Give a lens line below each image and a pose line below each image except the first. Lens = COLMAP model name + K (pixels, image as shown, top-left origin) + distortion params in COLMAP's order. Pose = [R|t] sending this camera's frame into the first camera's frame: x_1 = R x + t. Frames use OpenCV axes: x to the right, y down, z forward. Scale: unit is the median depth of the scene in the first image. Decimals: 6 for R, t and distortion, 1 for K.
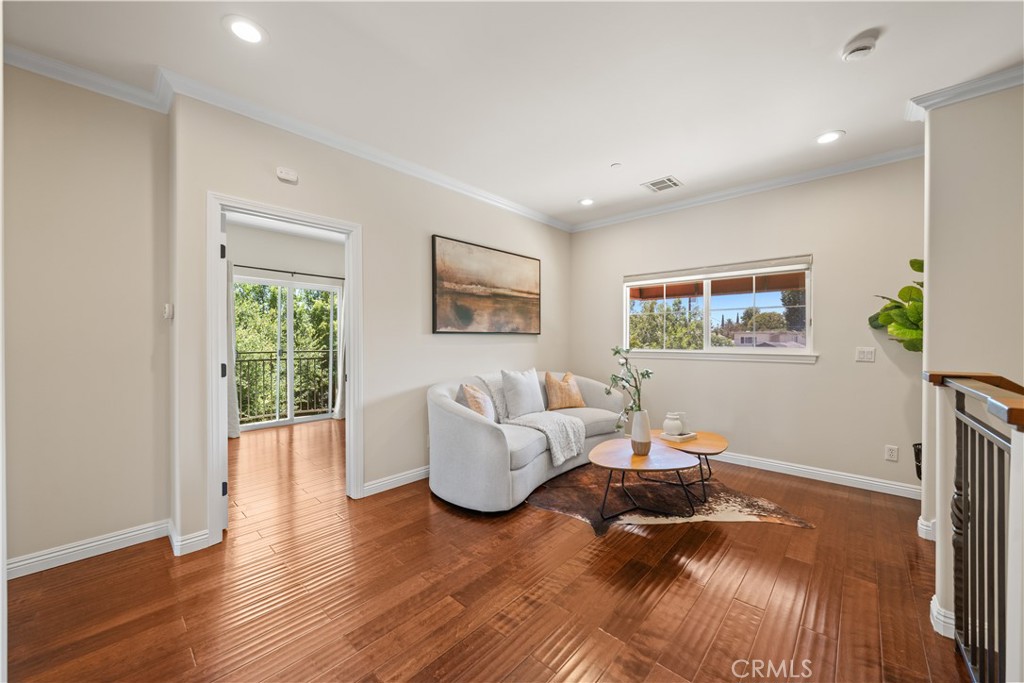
lens RADIAL K [[372.3, 0, 514.6], [0, 372.3, 340.3], [0, 0, 1]] dist [-0.007131, -0.000121]
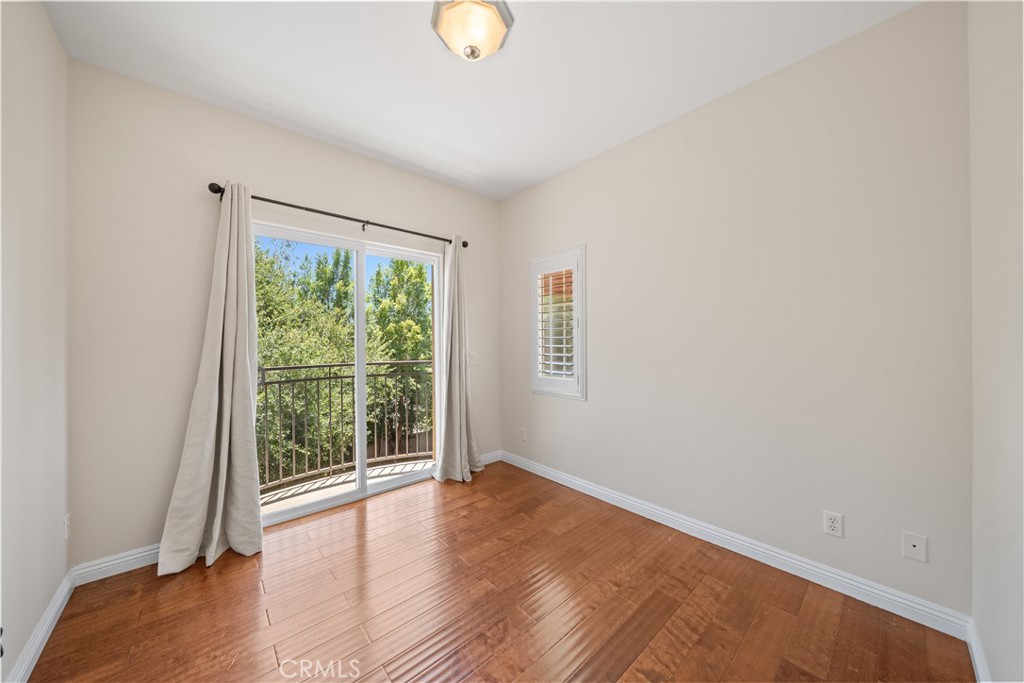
lens RADIAL K [[349.0, 0, 513.3], [0, 349.0, 338.3], [0, 0, 1]] dist [-0.008425, 0.000128]
pose [[0.993013, -0.010510, -0.117539, -0.141065], [0.008993, 0.999869, -0.013431, -0.000101], [0.117664, 0.012280, 0.992977, 0.227665]]
